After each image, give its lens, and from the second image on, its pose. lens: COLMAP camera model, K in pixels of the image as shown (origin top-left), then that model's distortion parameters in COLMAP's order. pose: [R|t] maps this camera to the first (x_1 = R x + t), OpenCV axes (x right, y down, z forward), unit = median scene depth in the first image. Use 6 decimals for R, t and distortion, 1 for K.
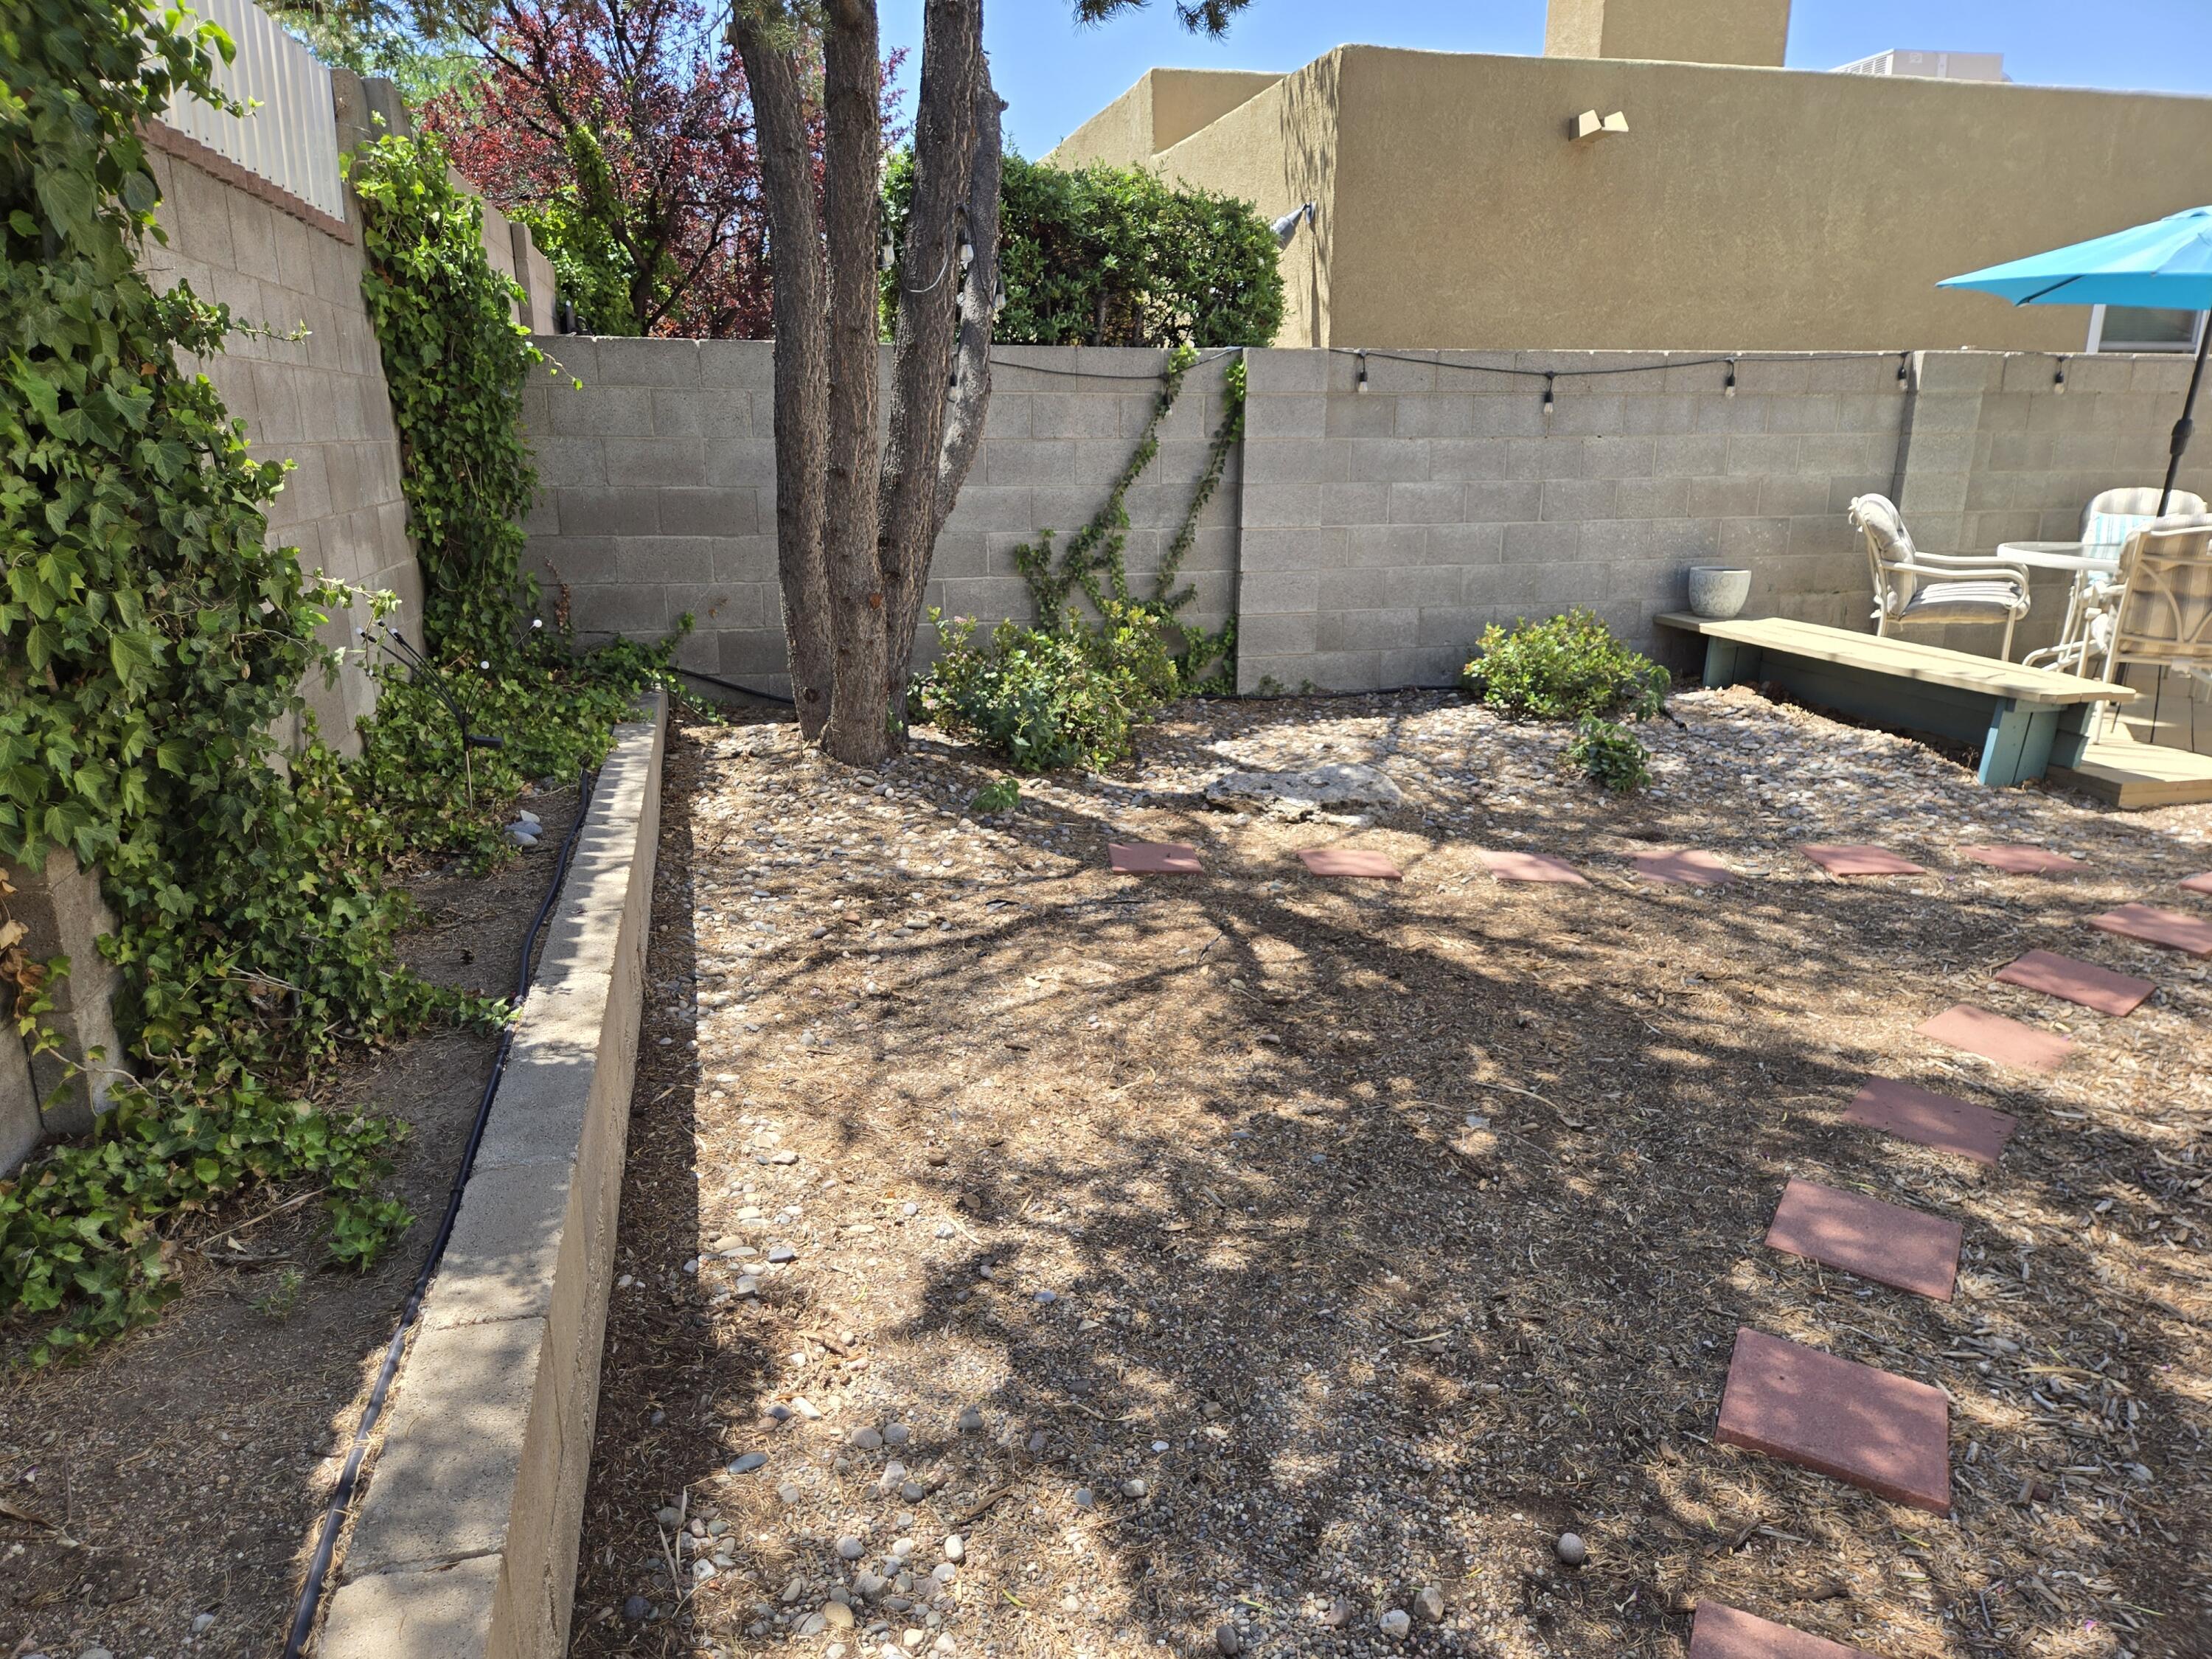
lens RADIAL K [[1478.9, 0, 1109.3], [0, 1478.9, 846.9], [0, 0, 1]] dist [0.075786, -0.070013]
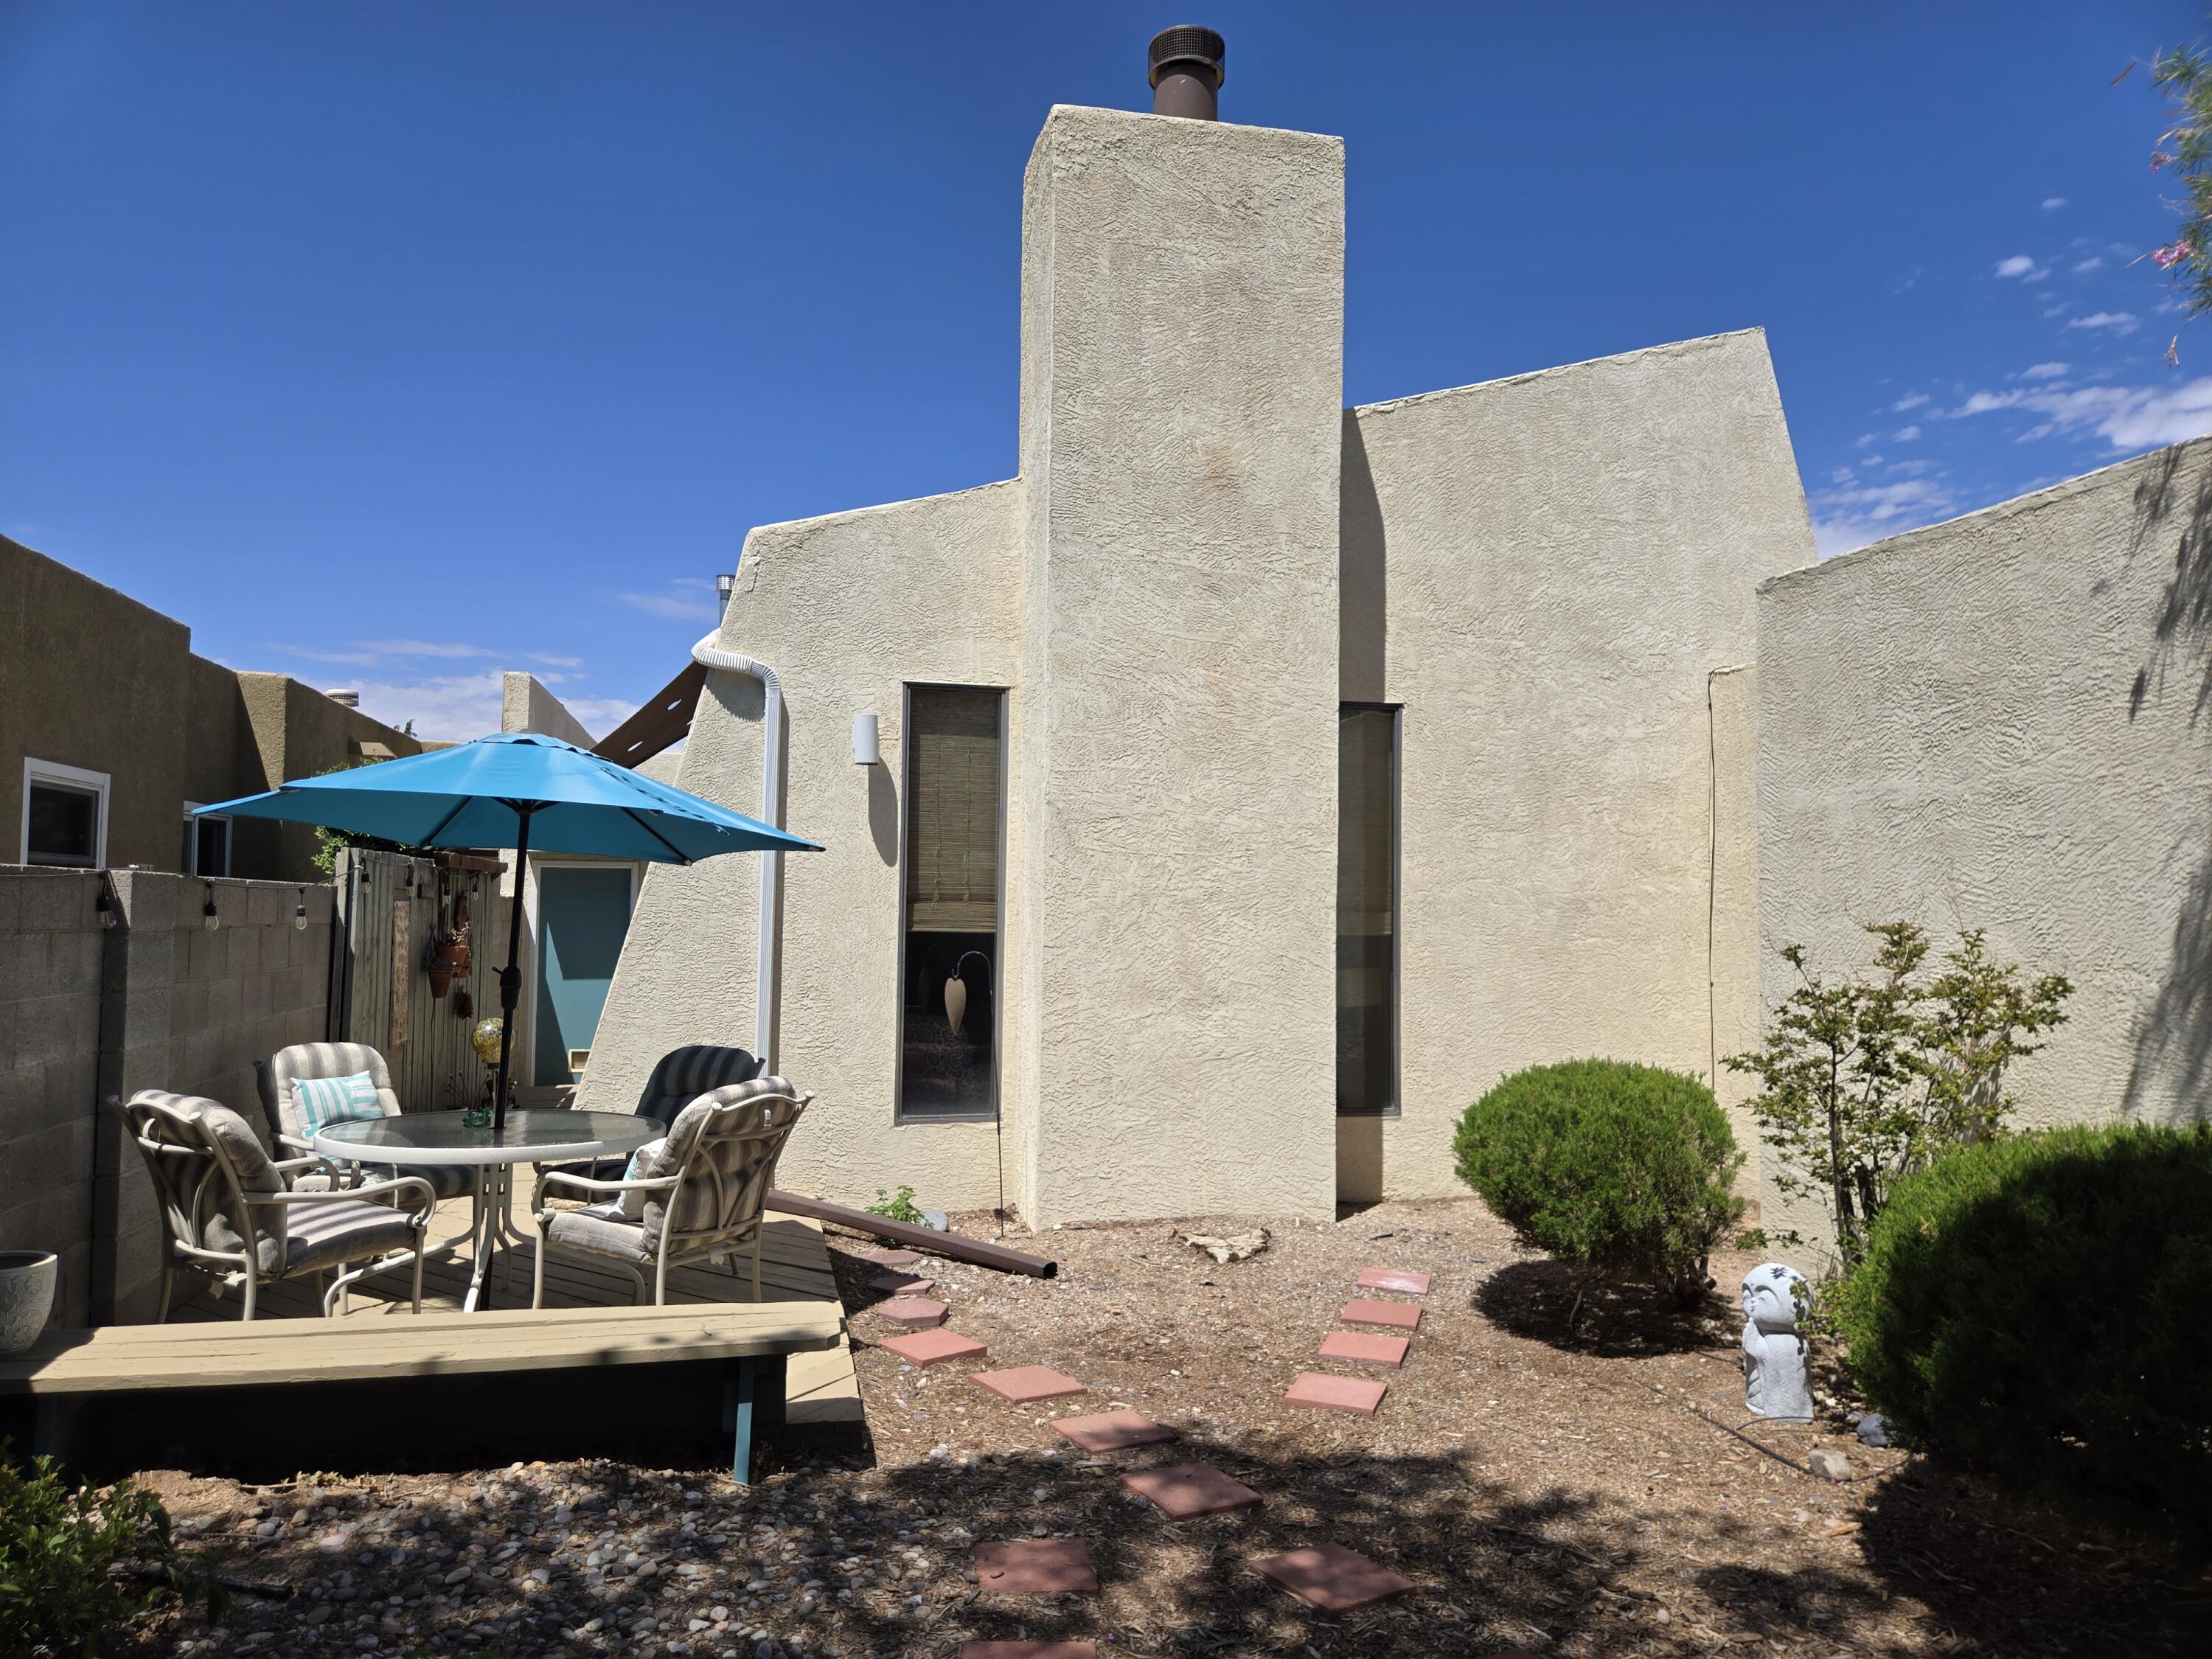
lens RADIAL K [[1478.9, 0, 1085.3], [0, 1478.9, 852.5], [0, 0, 1]] dist [0.075786, -0.070013]
pose [[0.030887, 0.043010, 0.998597, -0.114050], [0.259258, 0.964536, -0.049562, -0.214331], [-0.965314, 0.260425, 0.018641, 0.637869]]
